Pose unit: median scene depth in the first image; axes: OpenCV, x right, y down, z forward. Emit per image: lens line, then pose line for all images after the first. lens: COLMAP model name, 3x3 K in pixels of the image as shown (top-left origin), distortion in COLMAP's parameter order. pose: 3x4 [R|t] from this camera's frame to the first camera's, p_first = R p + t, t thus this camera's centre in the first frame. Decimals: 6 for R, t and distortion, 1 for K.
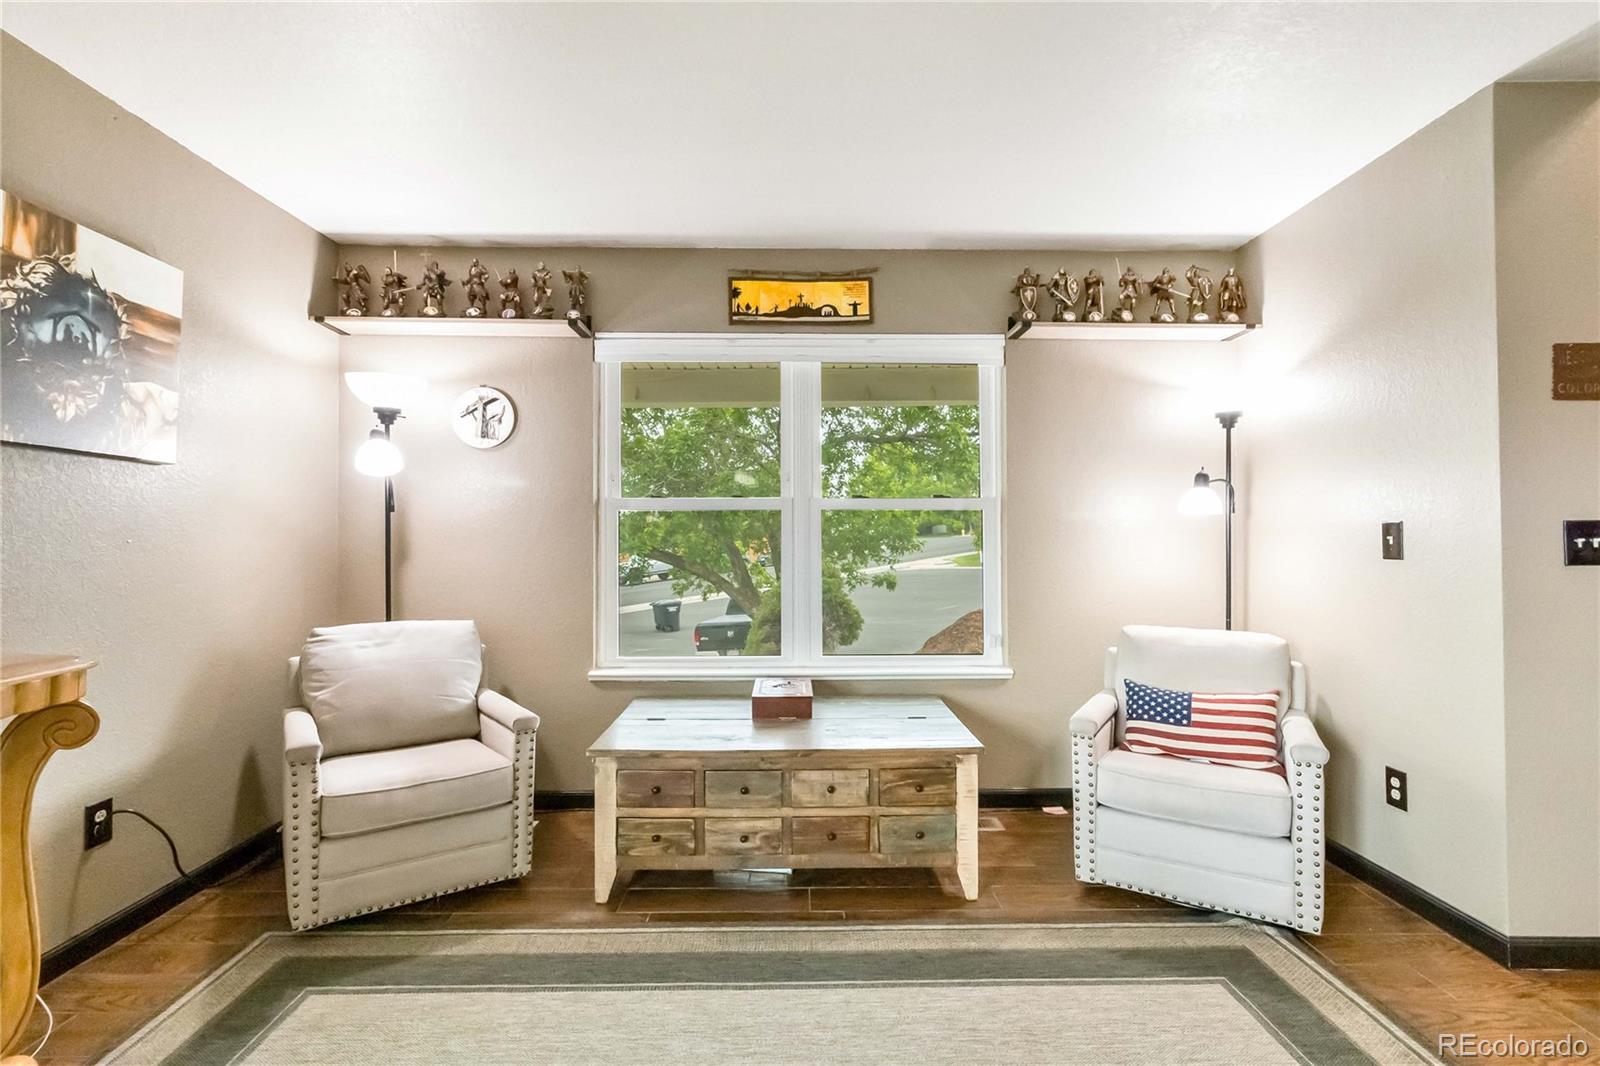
lens RADIAL K [[737.5, 0, 796.0], [0, 737.5, 531.9], [0, 0, 1]] dist [0.003588, -0.000953]
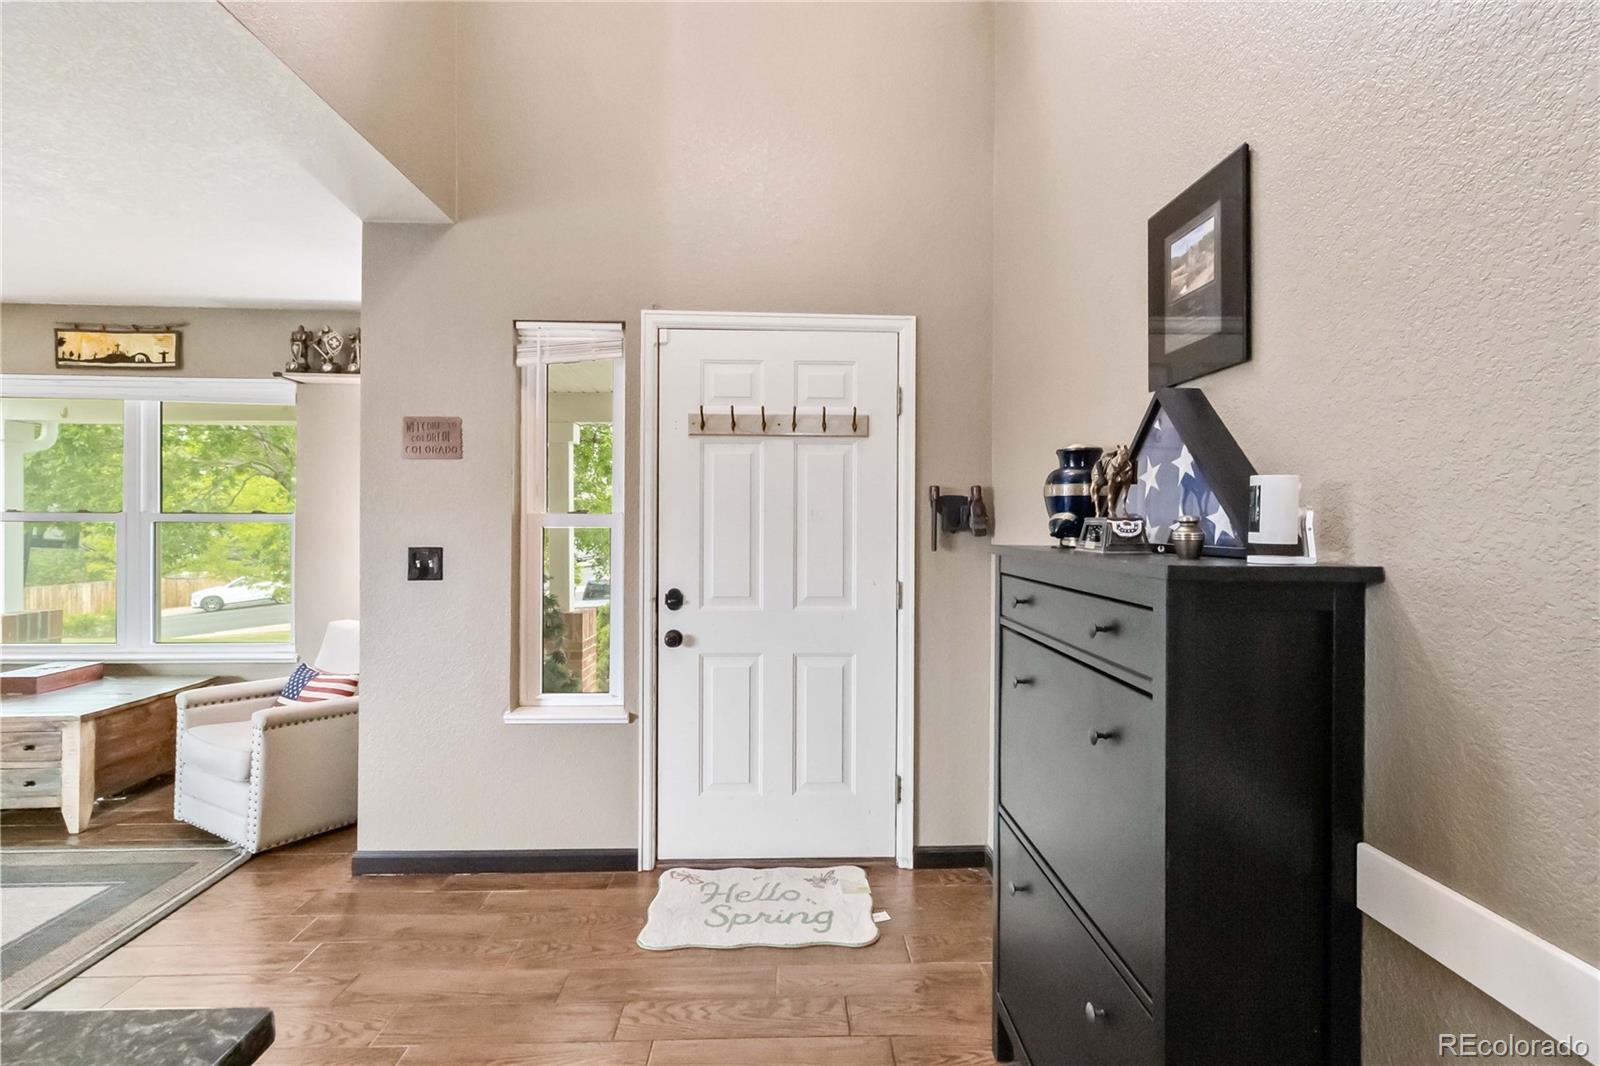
lens RADIAL K [[737.5, 0, 802.4], [0, 737.5, 530.3], [0, 0, 1]] dist [0.003588, -0.000953]
pose [[0.999511, 0.007825, 0.030286, 1.086961], [-0.008319, 0.999834, 0.016223, -0.047528], [-0.030154, -0.016467, 0.999410, -0.241087]]
